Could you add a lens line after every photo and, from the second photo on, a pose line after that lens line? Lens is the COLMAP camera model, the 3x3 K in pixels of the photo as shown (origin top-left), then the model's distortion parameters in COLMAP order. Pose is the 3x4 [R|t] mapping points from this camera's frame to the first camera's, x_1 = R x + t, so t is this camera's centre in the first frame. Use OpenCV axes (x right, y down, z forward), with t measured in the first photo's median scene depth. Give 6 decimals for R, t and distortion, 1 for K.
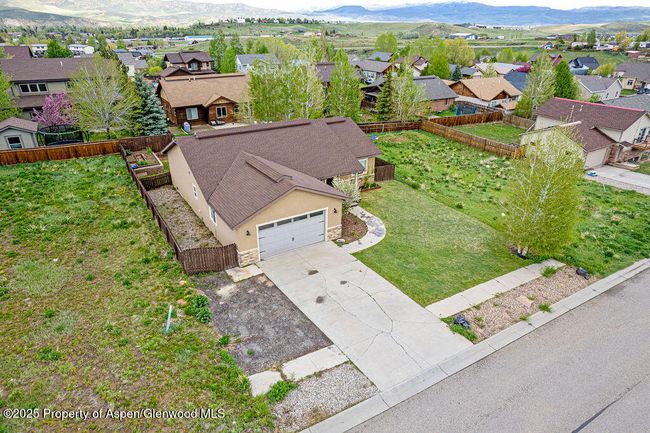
lens RADIAL K [[416.9, 0, 327.7], [0, 416.9, 219.9], [0, 0, 1]] dist [-0.066199, 0.055218]
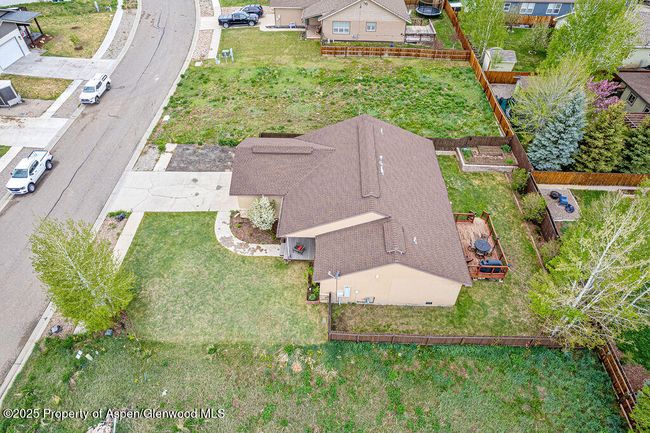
lens RADIAL K [[416.9, 0, 325.1], [0, 416.9, 213.9], [0, 0, 1]] dist [-0.066199, 0.055218]
pose [[-0.560794, 0.559090, -0.610679, 0.628332], [-0.367794, 0.492587, 0.788724, -1.010979], [0.741780, 0.666915, -0.070610, 1.239568]]
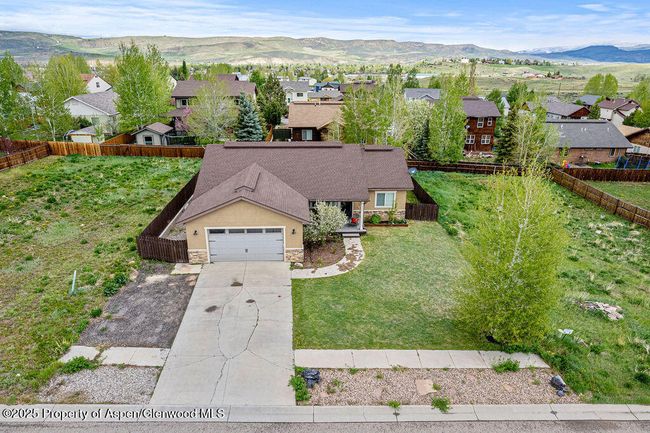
lens RADIAL K [[416.9, 0, 324.3], [0, 416.9, 219.7], [0, 0, 1]] dist [-0.066199, 0.055218]
pose [[0.874755, 0.175692, -0.451593, 0.475434], [-0.212665, 0.976601, -0.031993, -0.031092], [0.435405, 0.124024, 0.891650, 0.160526]]
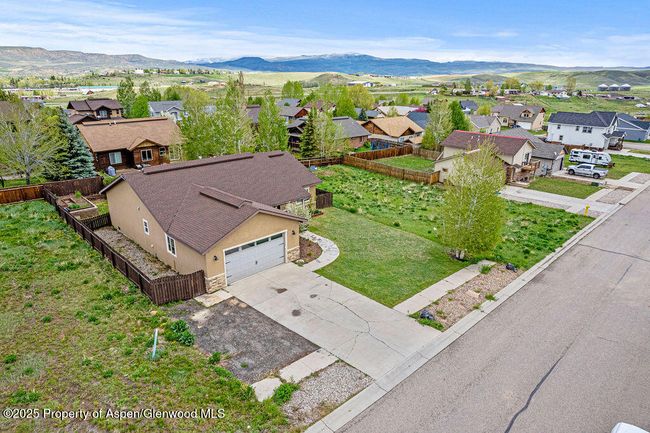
lens RADIAL K [[416.9, 0, 328.7], [0, 416.9, 217.7], [0, 0, 1]] dist [-0.066199, 0.055218]
pose [[0.974621, -0.070324, 0.212527, -0.109413], [0.093398, 0.990539, -0.100545, 0.051445], [-0.203445, 0.117843, 0.971969, -0.046060]]
